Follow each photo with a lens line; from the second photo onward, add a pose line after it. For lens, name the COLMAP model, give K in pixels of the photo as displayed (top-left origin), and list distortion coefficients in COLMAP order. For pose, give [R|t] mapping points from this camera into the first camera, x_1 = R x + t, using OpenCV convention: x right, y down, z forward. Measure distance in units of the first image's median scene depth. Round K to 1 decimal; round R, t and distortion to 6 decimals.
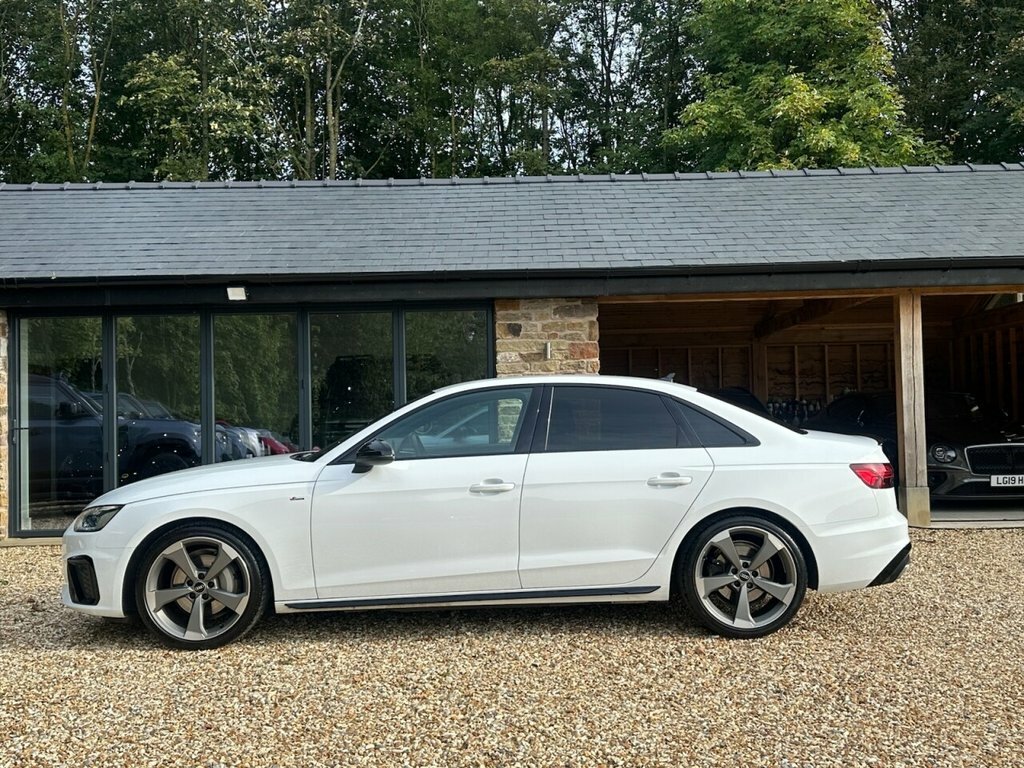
lens RADIAL K [[1030.2, 0, 526.9], [0, 1030.2, 378.7], [0, 0, 1]] dist [0.130830, -0.262408]
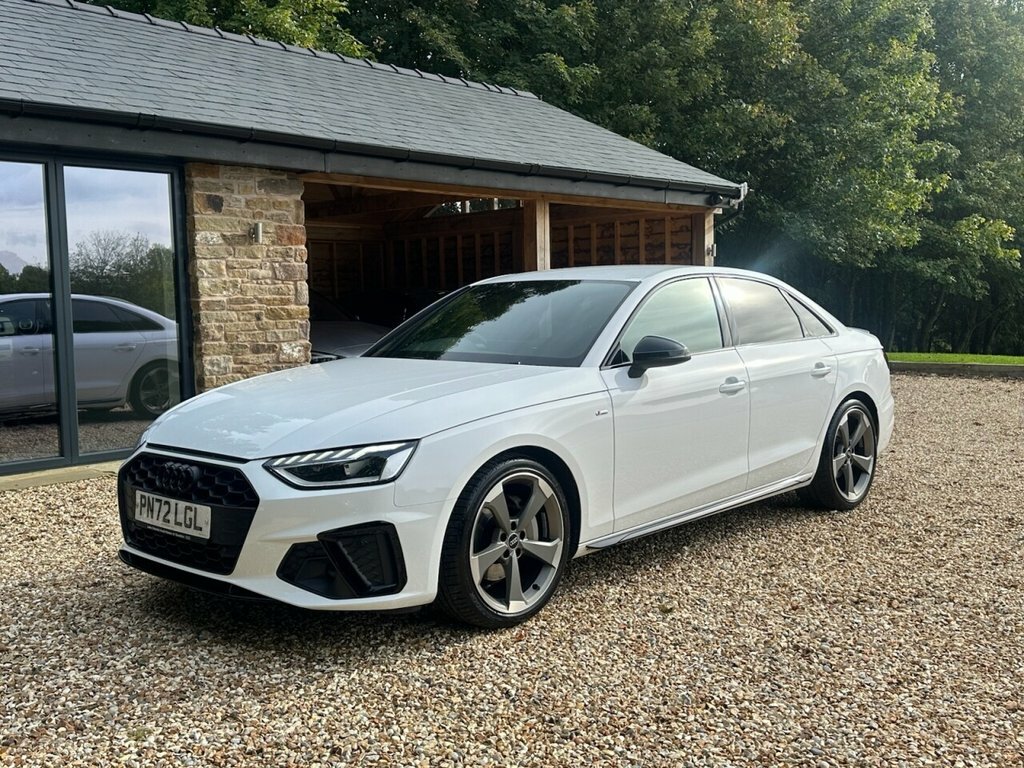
lens RADIAL K [[1030.2, 0, 526.9], [0, 1030.2, 378.7], [0, 0, 1]] dist [0.130830, -0.262408]
pose [[0.682503, -0.045102, 0.729490, -0.439615], [-0.024239, 0.996148, 0.084266, 0.013499], [-0.730480, -0.075194, 0.678781, 0.271169]]
